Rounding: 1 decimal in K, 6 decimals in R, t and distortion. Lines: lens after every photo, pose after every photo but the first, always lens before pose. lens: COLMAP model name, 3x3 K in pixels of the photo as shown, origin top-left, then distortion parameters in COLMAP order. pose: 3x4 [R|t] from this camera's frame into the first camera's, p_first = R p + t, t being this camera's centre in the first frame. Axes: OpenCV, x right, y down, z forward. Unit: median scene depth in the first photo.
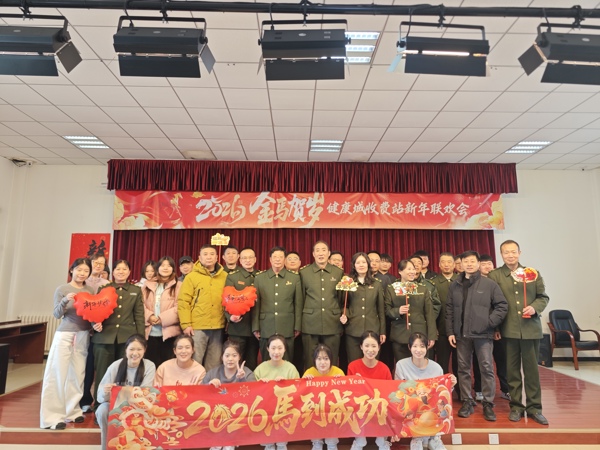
lens RADIAL K [[401.1, 0, 300.0], [0, 401.1, 227.5], [0, 0, 1]] dist [0.027144, -0.032170]
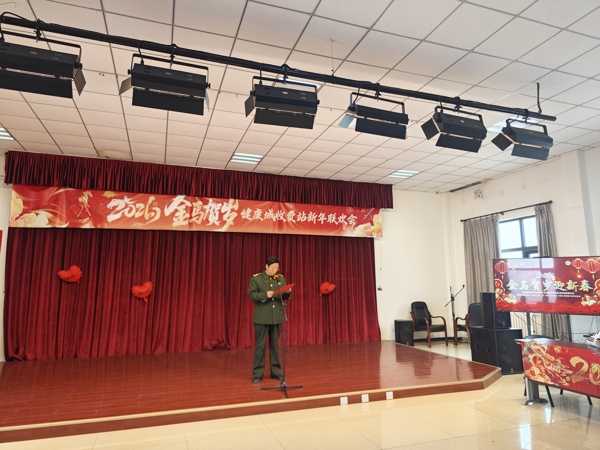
lens RADIAL K [[401.1, 0, 302.1], [0, 401.1, 228.0], [0, 0, 1]] dist [0.027144, -0.032170]
pose [[0.947720, 0.034152, 0.317270, -0.118961], [-0.035400, 0.999372, -0.001833, -0.013376], [-0.317134, -0.009494, 0.948333, -0.091130]]
